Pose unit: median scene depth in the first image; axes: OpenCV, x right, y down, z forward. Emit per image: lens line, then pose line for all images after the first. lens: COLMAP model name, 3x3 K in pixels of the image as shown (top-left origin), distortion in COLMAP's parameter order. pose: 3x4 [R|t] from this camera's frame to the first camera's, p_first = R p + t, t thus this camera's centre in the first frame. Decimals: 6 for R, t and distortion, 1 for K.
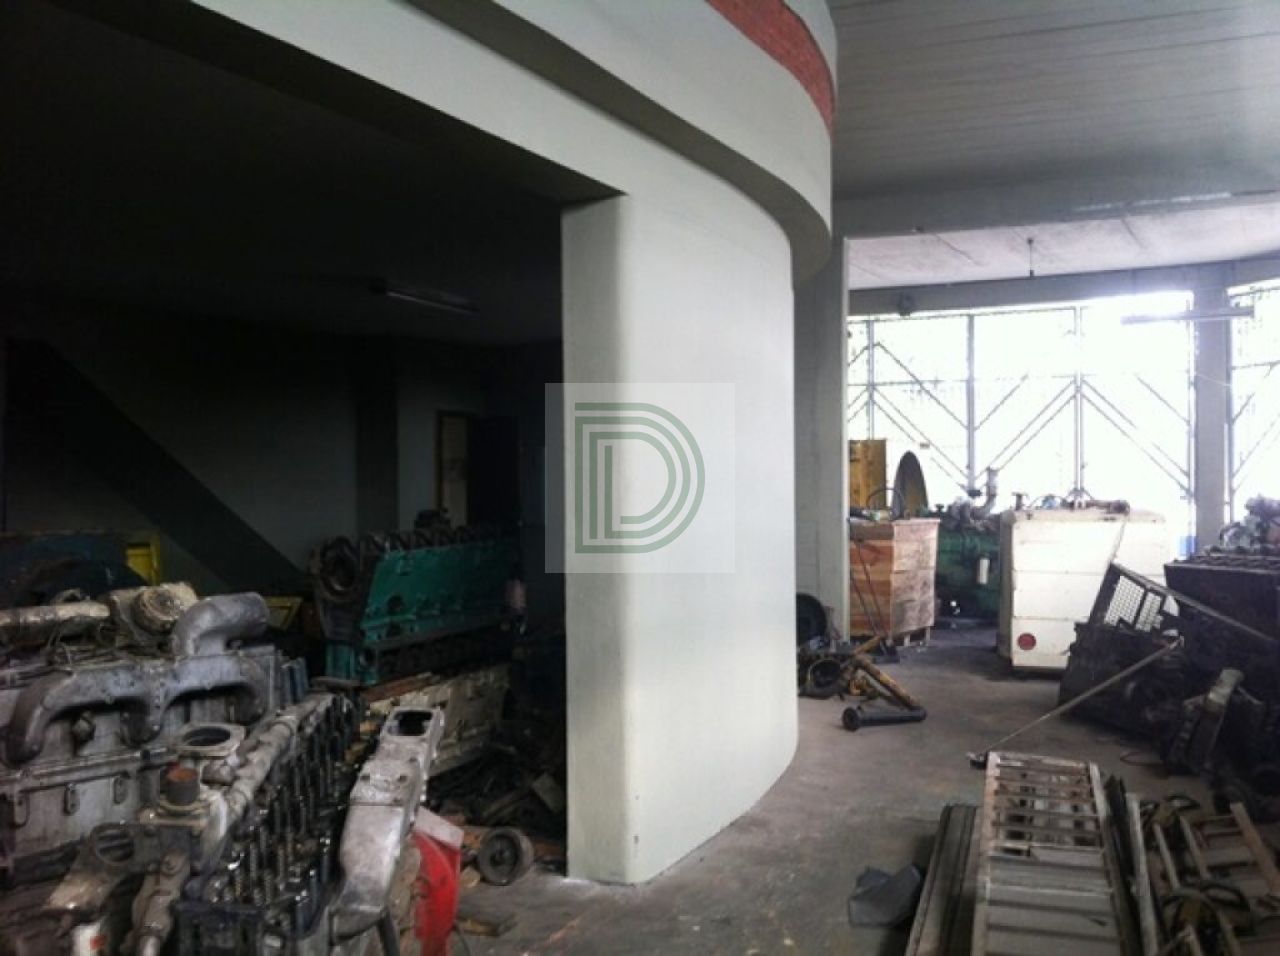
lens RADIAL K [[1262.3, 0, 639.5], [0, 1262.3, 463.4], [0, 0, 1]] dist [0.004887, 0.001298]
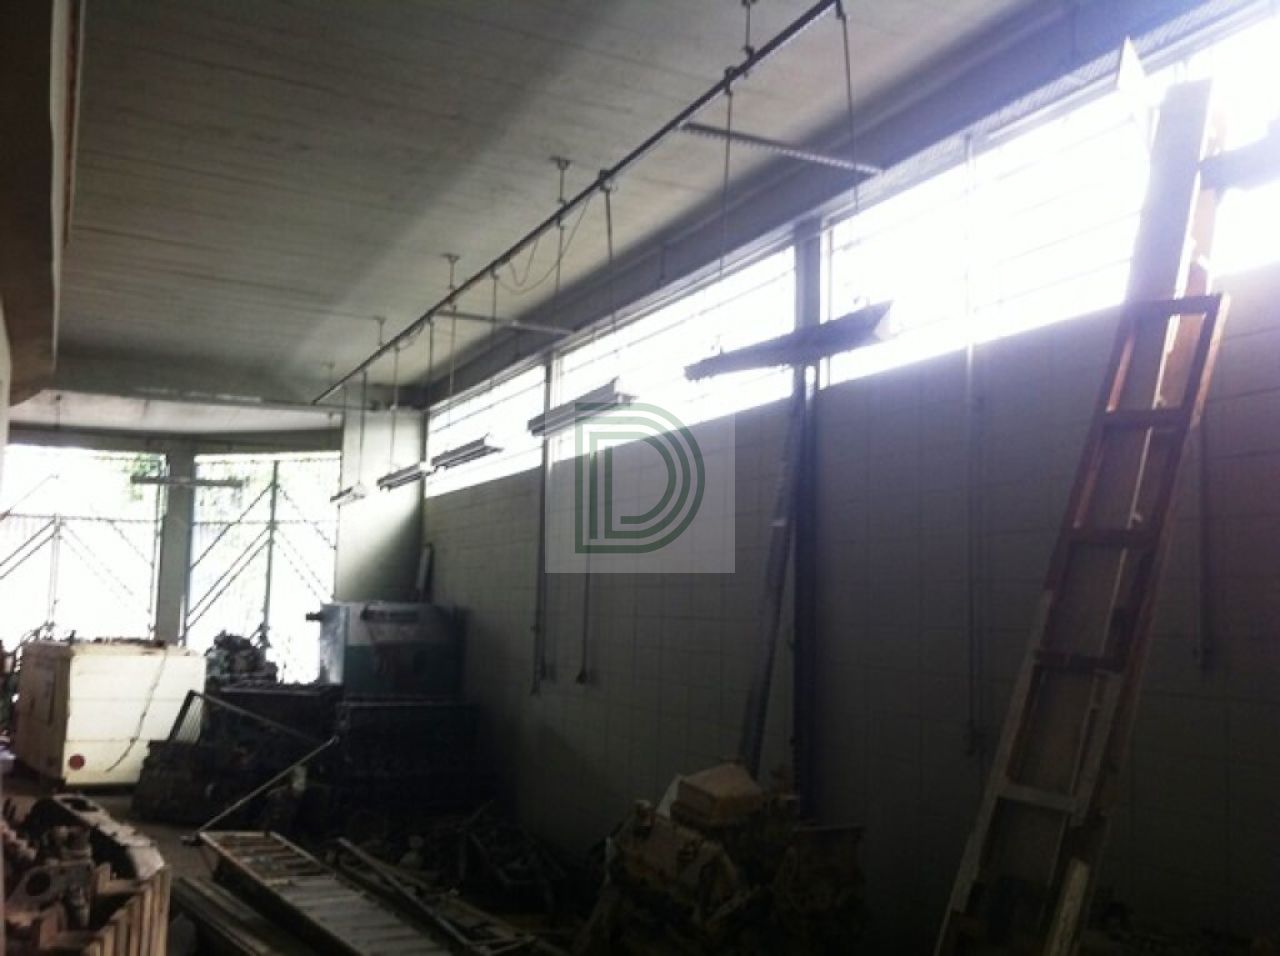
lens RADIAL K [[1303.6, 0, 640.0], [0, 1303.6, 478.0], [0, 0, 1]] dist [0.001443, 0.003942]
pose [[0.627554, 0.109153, 0.770883, -0.295996], [-0.043038, 0.993473, -0.105635, -0.009372], [-0.777382, 0.033114, 0.628156, -0.128793]]
